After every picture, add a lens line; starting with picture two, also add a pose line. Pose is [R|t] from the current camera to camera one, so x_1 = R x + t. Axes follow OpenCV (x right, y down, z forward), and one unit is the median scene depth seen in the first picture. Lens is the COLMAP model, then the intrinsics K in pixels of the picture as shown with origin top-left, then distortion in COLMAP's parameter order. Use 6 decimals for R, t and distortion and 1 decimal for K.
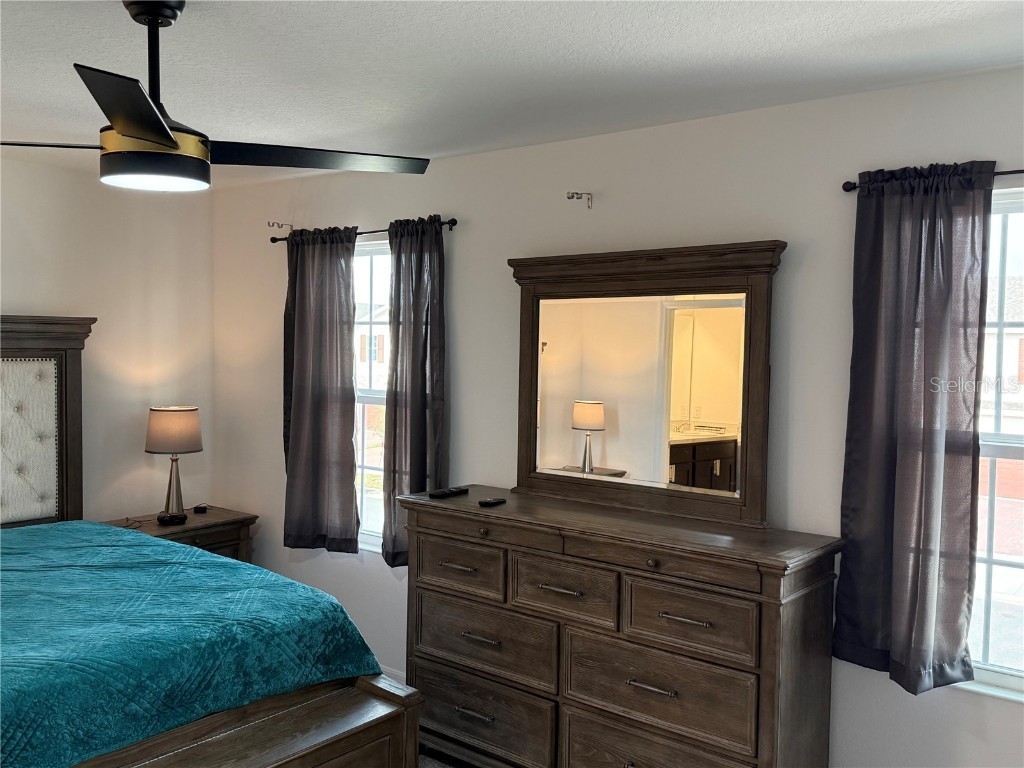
lens RADIAL K [[927.1, 0, 511.6], [0, 927.1, 379.9], [0, 0, 1]] dist [0.208483, -0.438080]
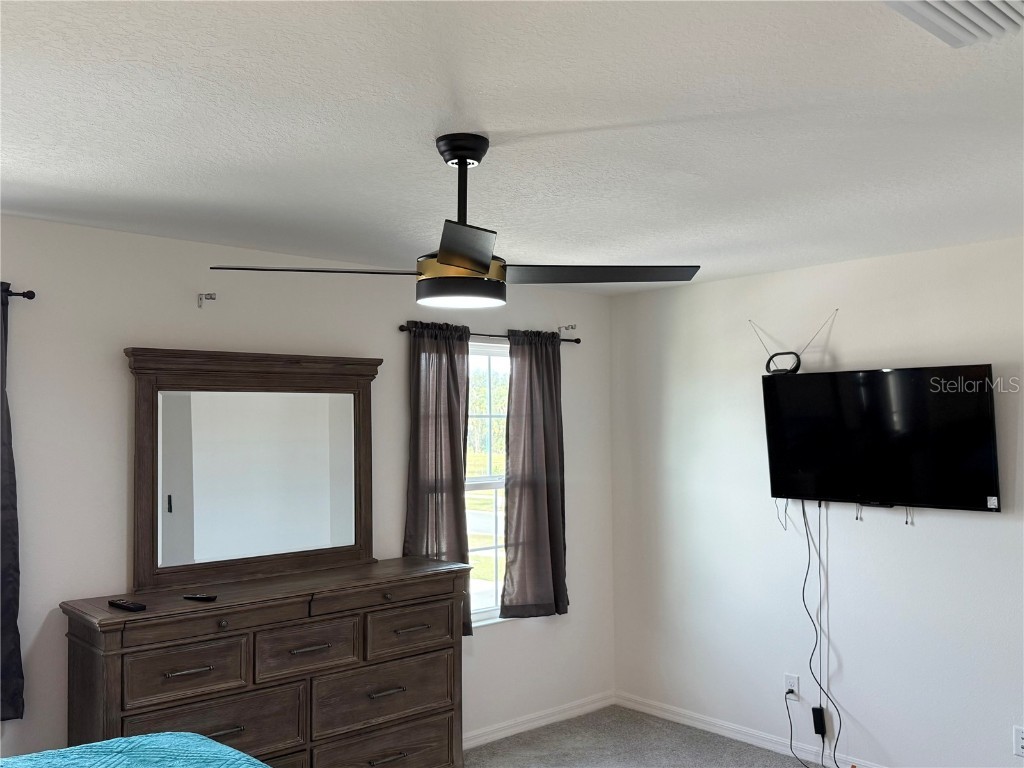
lens RADIAL K [[910.1, 0, 512.2], [0, 910.1, 387.7], [0, 0, 1]] dist [0.191143, -0.412619]
pose [[0.162621, 0.023882, 0.986400, -1.049472], [0.051920, 0.998115, -0.032725, -0.045584], [-0.985322, 0.056536, 0.161074, 0.562423]]
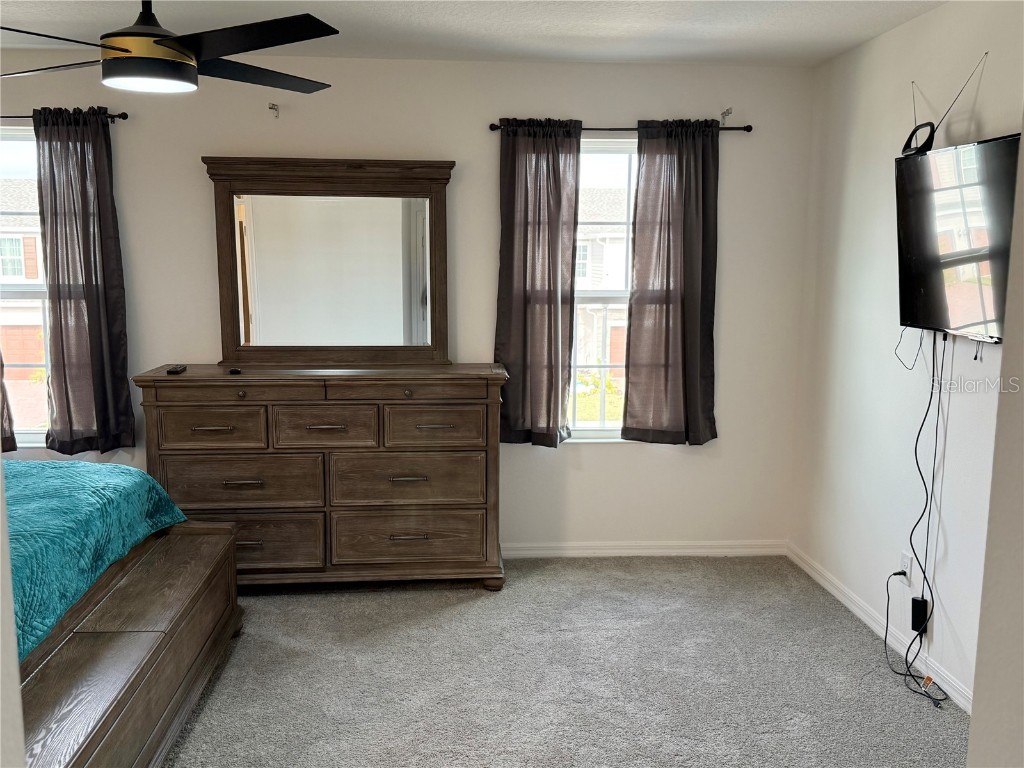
lens RADIAL K [[910.1, 0, 512.2], [0, 910.1, 387.7], [0, 0, 1]] dist [0.191143, -0.412619]
pose [[0.725993, -0.108094, 0.679153, -0.621856], [0.033921, 0.991996, 0.121624, 0.025658], [-0.686865, -0.065261, 0.723850, -0.088920]]
